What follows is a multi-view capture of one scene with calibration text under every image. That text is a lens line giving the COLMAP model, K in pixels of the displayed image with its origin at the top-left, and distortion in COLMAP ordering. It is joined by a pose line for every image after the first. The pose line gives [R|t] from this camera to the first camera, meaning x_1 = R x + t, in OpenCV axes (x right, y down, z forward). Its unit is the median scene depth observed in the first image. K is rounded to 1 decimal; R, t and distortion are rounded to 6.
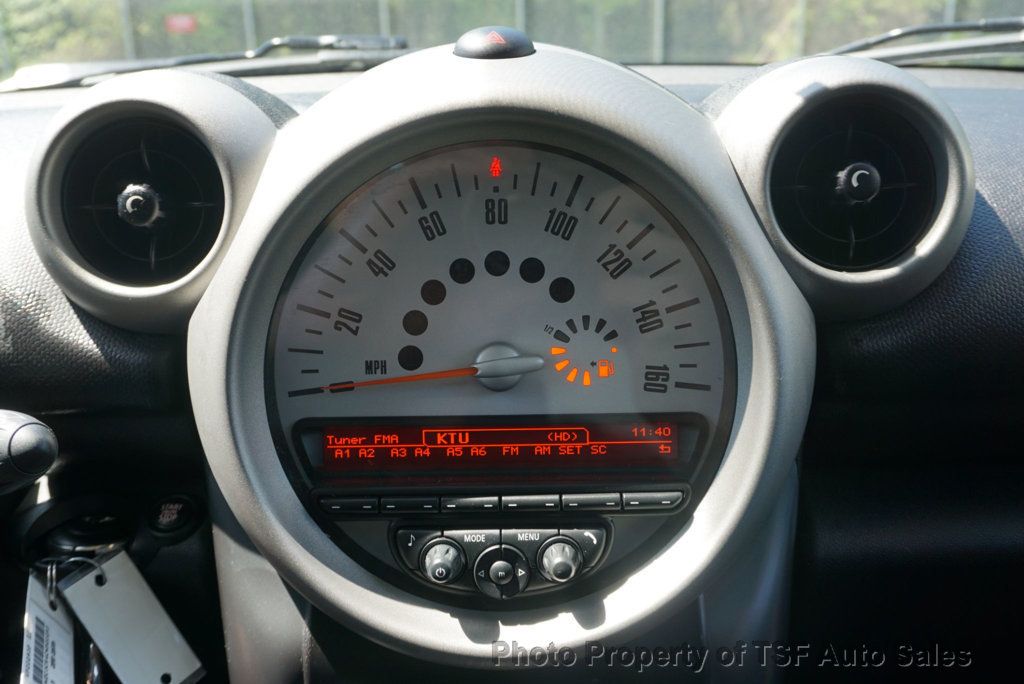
lens RADIAL K [[891.6, 0, 509.1], [0, 891.6, 342.8], [0, 0, 1]] dist [0.017882, 0.005272]
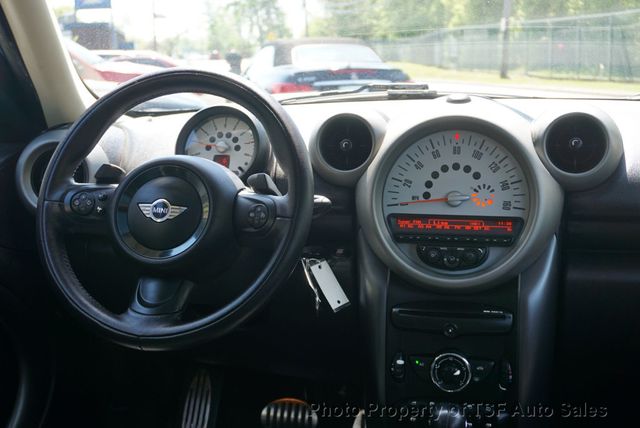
lens RADIAL K [[871.6, 0, 322.2], [0, 871.6, 214.0], [0, 0, 1]] dist [0.025228, 0.000000]
pose [[0.978009, 0.044287, -0.203807, 0.158232], [-0.073263, 0.987871, -0.136904, 0.528841], [0.195272, 0.148825, 0.969392, -2.037001]]
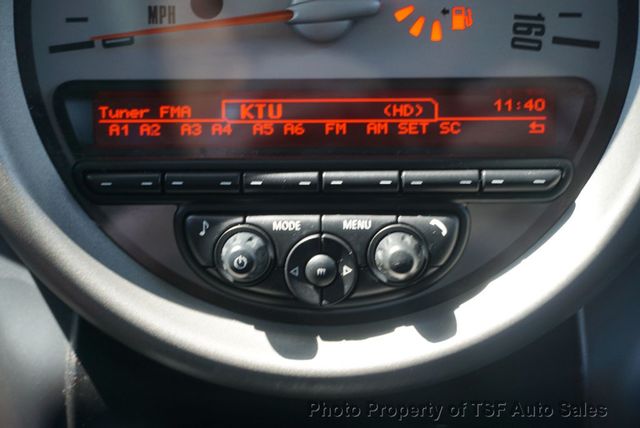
lens RADIAL K [[979.3, 0, 318.3], [0, 979.3, 212.9], [0, 0, 1]] dist [0.030837, 0.000000]
pose [[0.999538, 0.011056, -0.028319, 0.011643], [-0.010580, 0.999801, 0.016913, 0.183764], [0.028500, -0.016606, 0.999456, 0.154968]]
